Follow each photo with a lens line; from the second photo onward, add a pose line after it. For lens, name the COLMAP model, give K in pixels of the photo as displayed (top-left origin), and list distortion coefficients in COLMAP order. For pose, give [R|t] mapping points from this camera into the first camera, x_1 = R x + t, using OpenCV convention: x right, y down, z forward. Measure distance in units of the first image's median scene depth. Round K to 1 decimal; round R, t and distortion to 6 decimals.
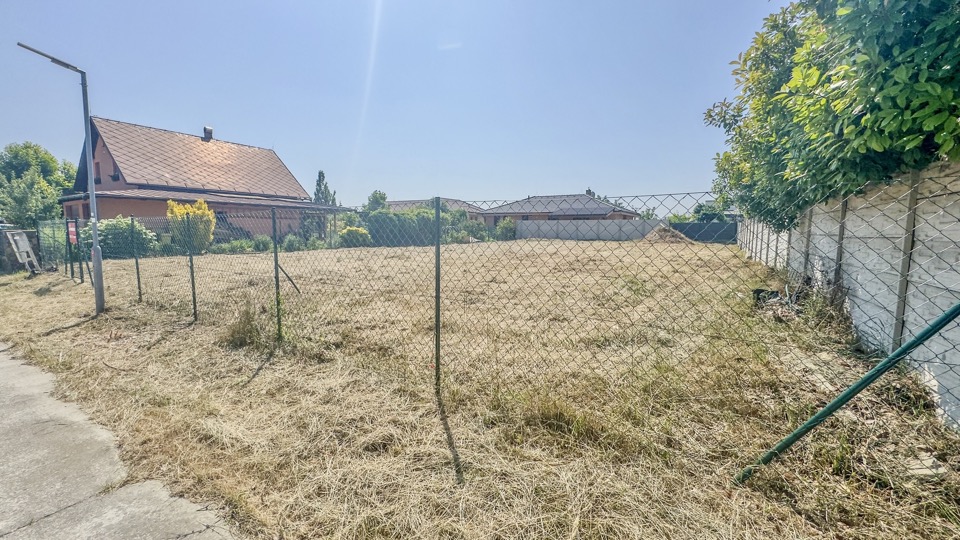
lens RADIAL K [[385.8, 0, 480.0], [0, 385.8, 270.0], [0, 0, 1]] dist [0.000523, 0.000315]
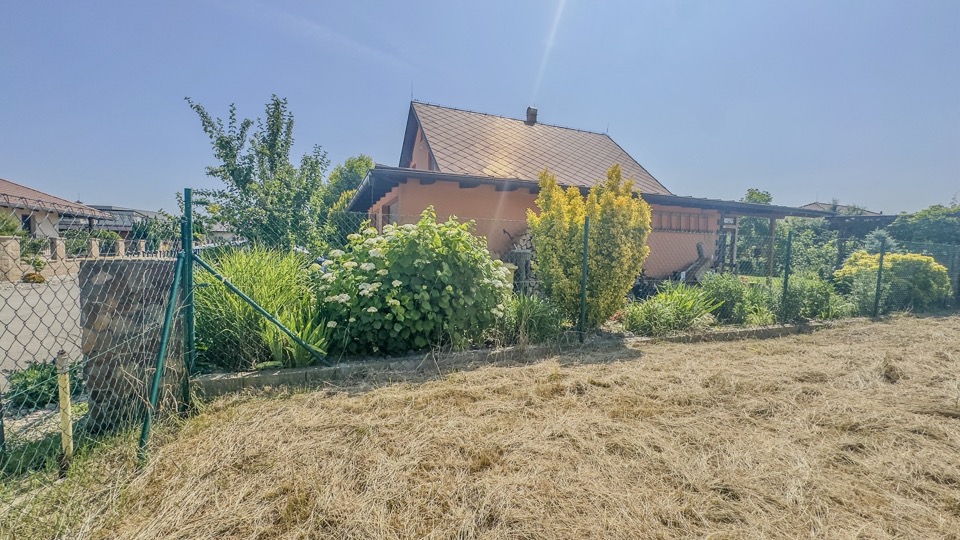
lens RADIAL K [[385.8, 0, 480.0], [0, 385.8, 270.0], [0, 0, 1]] dist [0.000523, 0.000315]
pose [[0.814155, 0.038408, -0.579376, -0.438998], [-0.070248, 0.996996, -0.032622, -0.053256], [0.576383, 0.067259, 0.814407, 0.473438]]
